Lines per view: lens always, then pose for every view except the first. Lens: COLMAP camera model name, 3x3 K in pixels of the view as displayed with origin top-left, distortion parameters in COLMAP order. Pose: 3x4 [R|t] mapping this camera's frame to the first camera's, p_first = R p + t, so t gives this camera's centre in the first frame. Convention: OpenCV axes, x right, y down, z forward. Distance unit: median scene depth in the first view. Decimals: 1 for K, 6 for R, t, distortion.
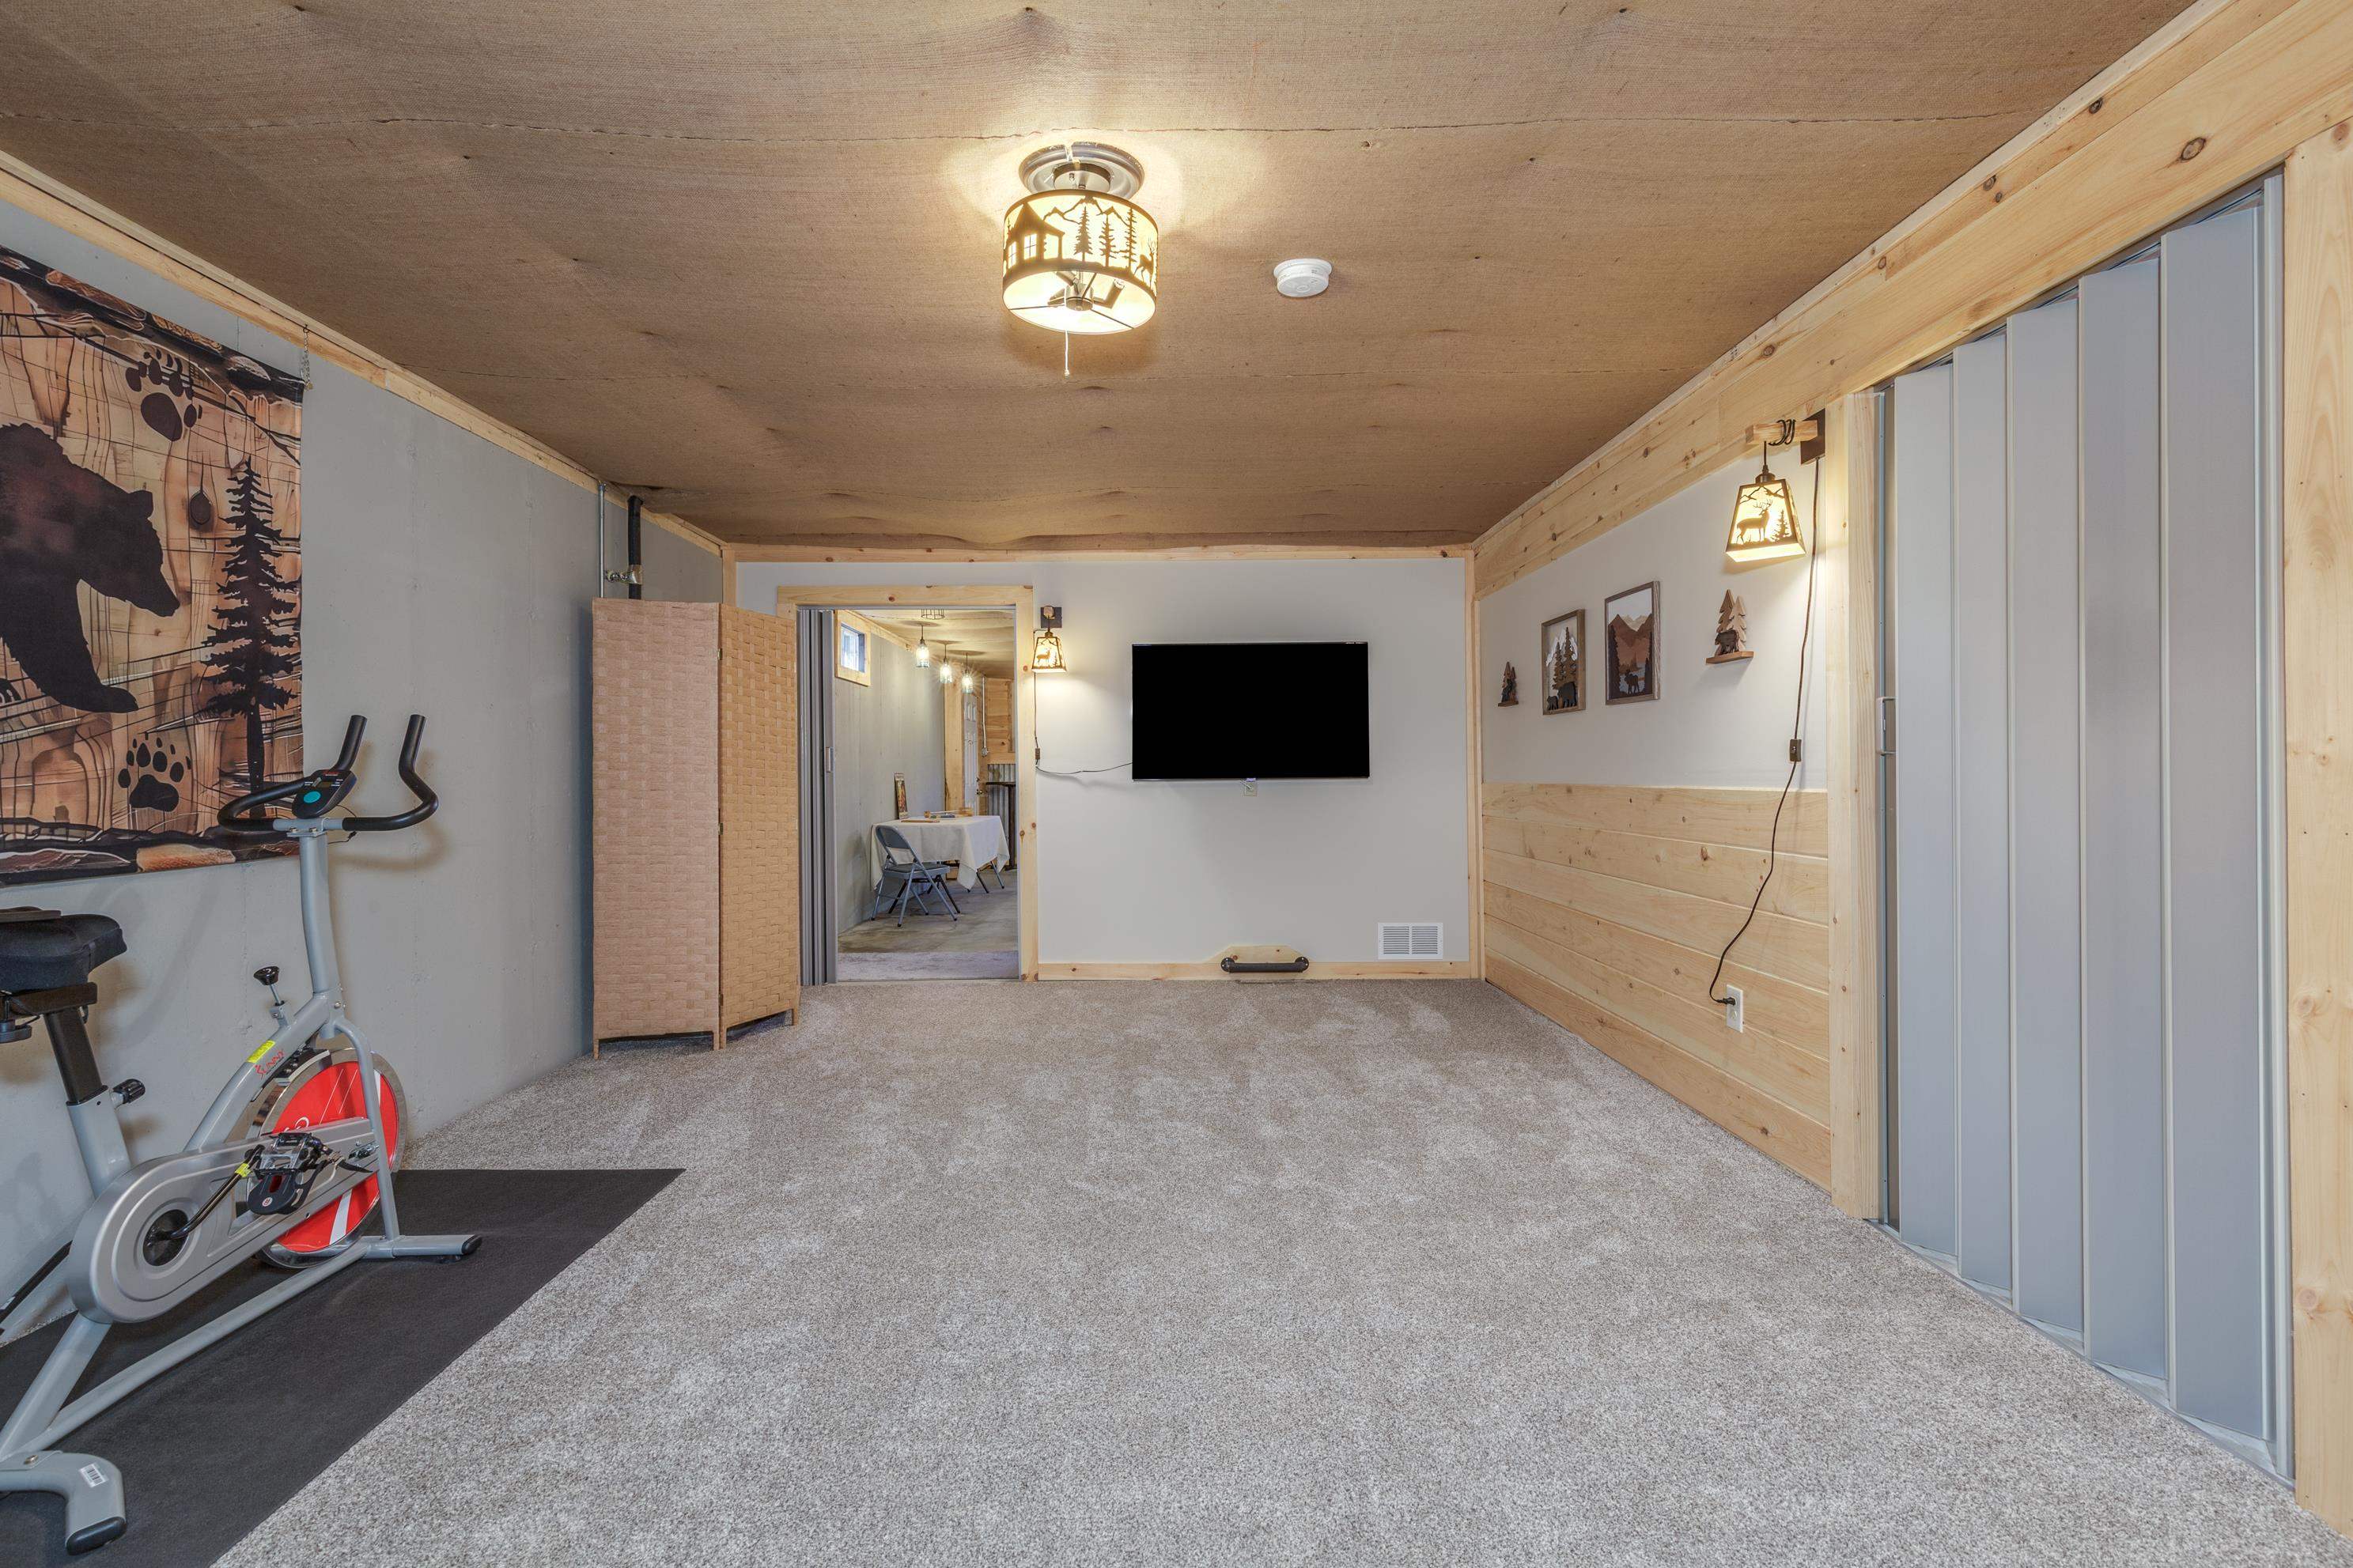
lens RADIAL K [[1056.0, 0, 1176.5], [0, 1056.0, 784.0], [0, 0, 1]] dist [0.004060, -0.000192]
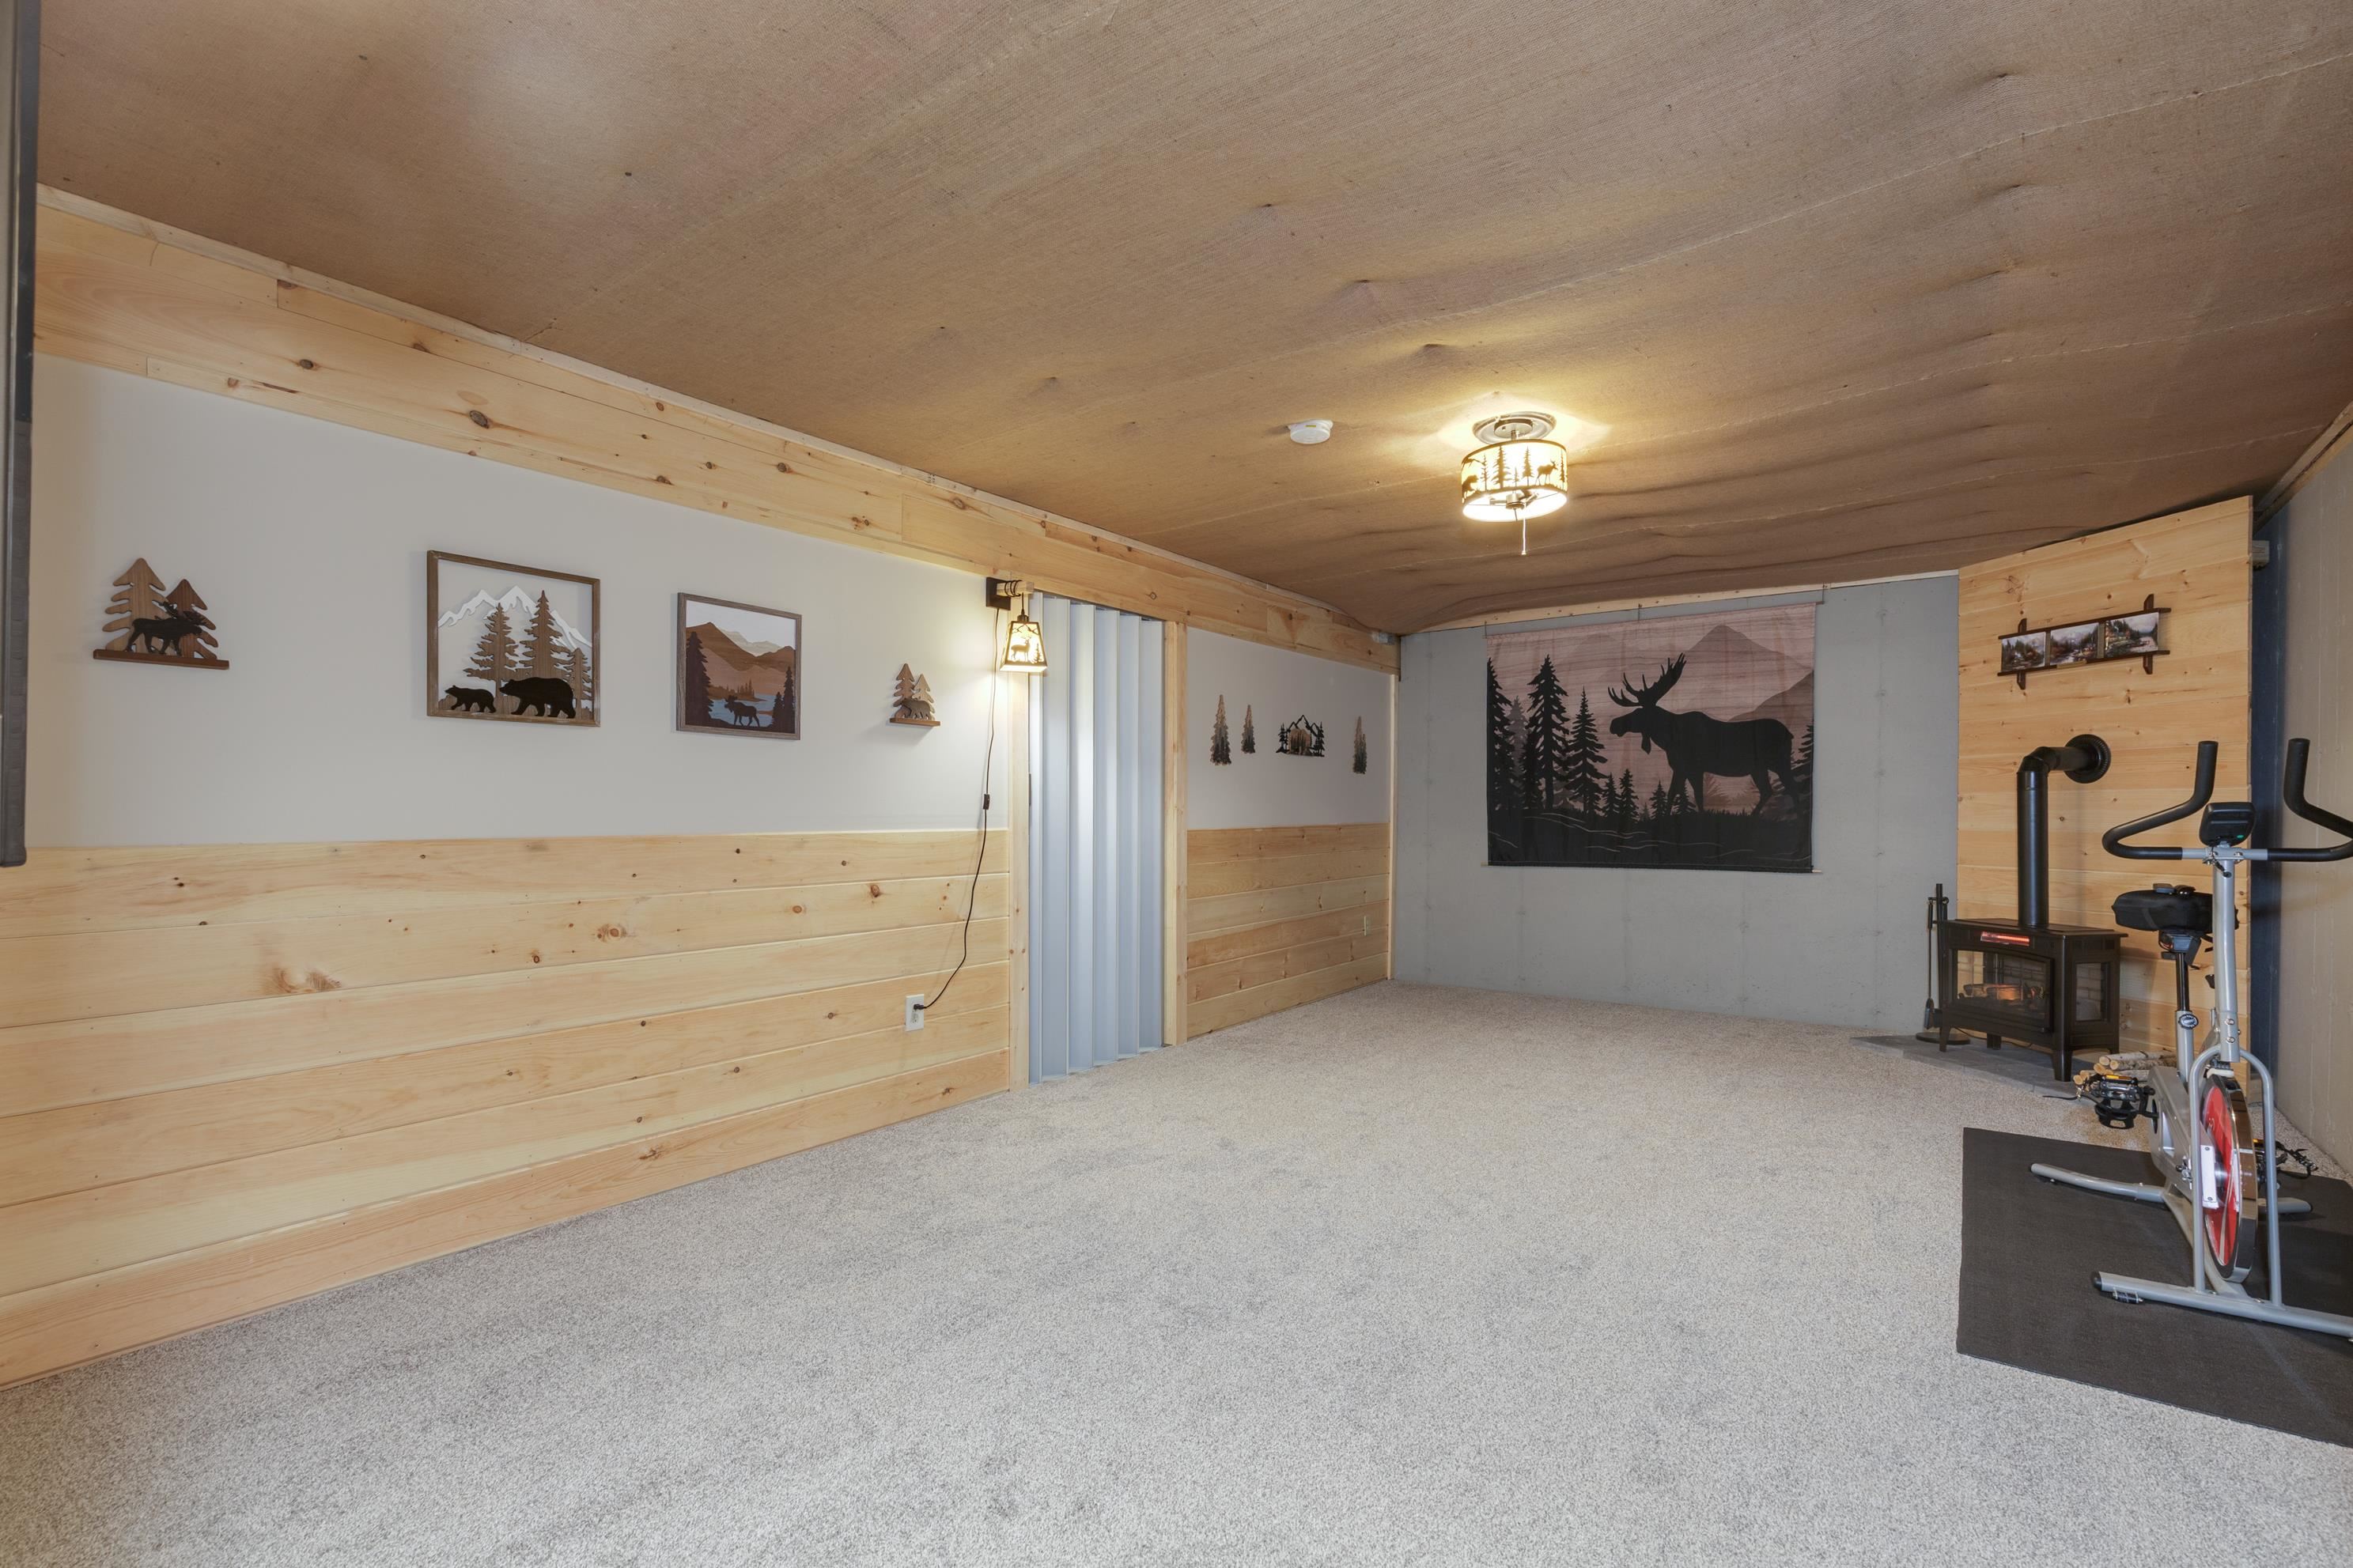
lens RADIAL K [[1090.4, 0, 1182.8], [0, 1090.4, 831.4], [0, 0, 1]] dist [0.009037, -0.000351]
pose [[-0.799751, -0.000414, 0.600332, -0.590926], [0.013627, 0.999730, 0.018844, -0.017914], [-0.600178, 0.023251, -0.799529, 2.297445]]
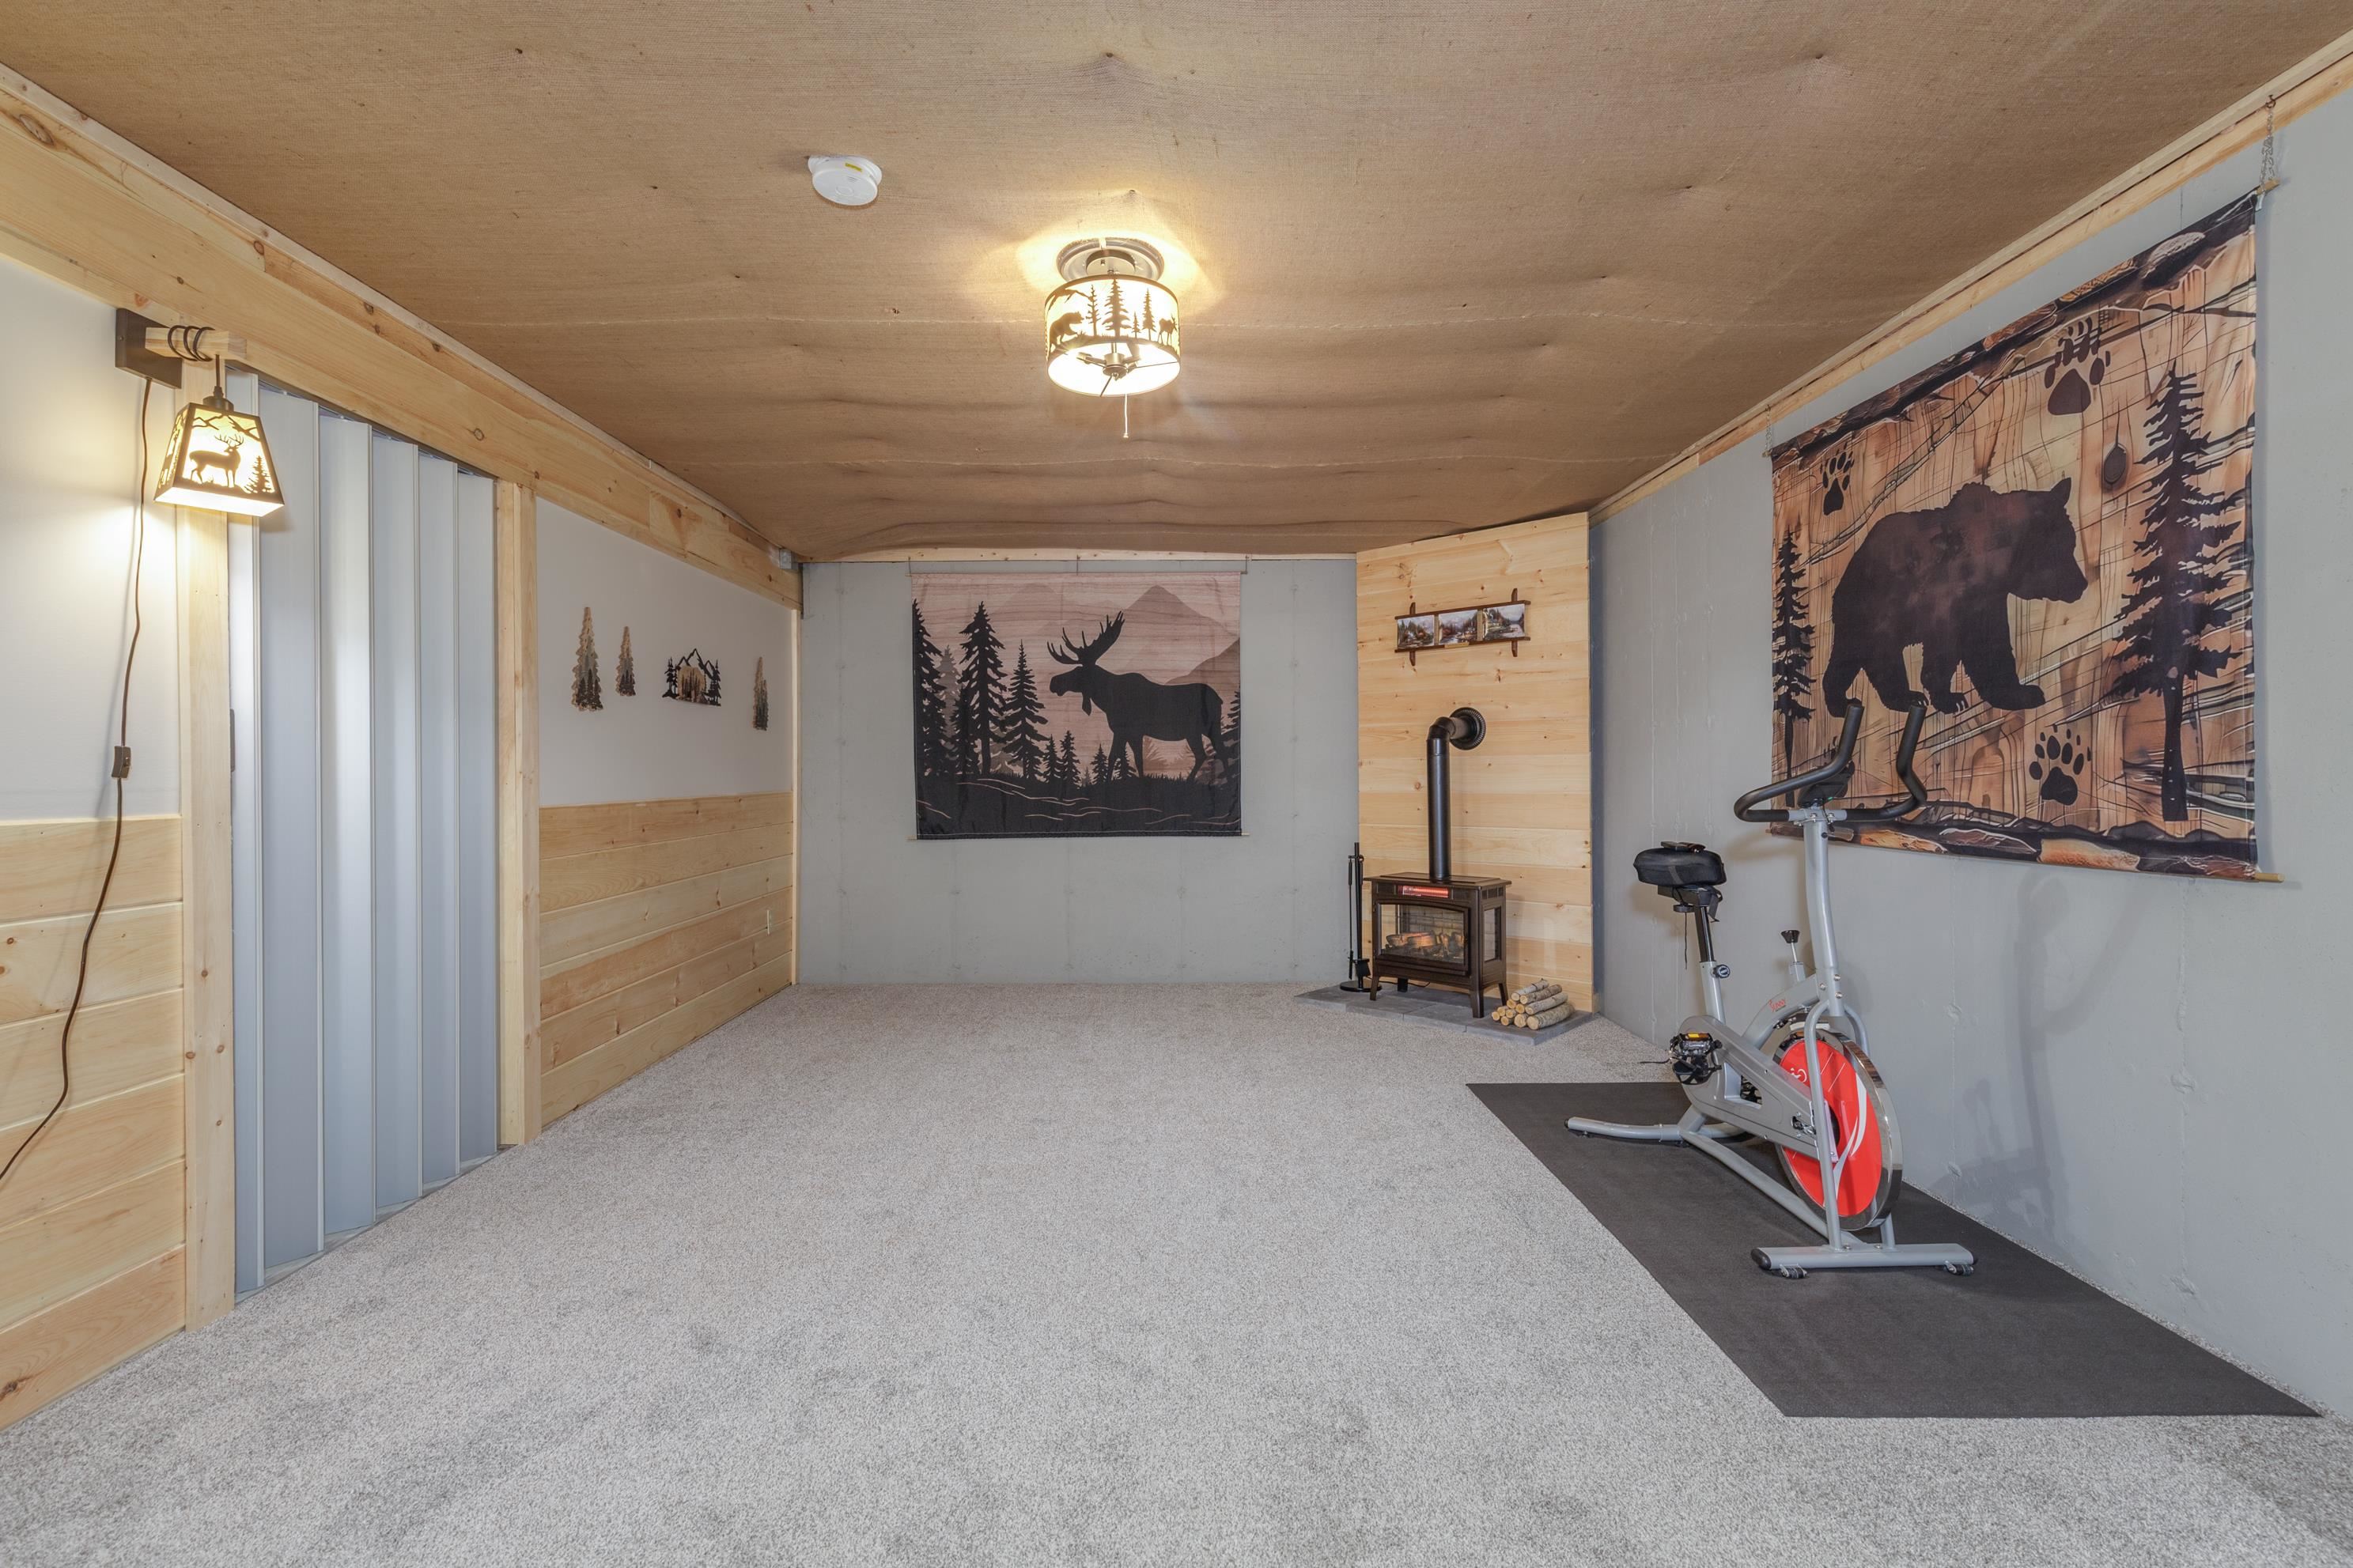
lens RADIAL K [[1056.0, 0, 1176.5], [0, 1056.0, 784.0], [0, 0, 1]] dist [0.004060, -0.000192]
pose [[-0.999866, 0.014727, 0.007163, -0.144330], [0.014847, 0.999745, 0.017025, -0.021259], [-0.006910, 0.017129, -0.999829, 1.931517]]
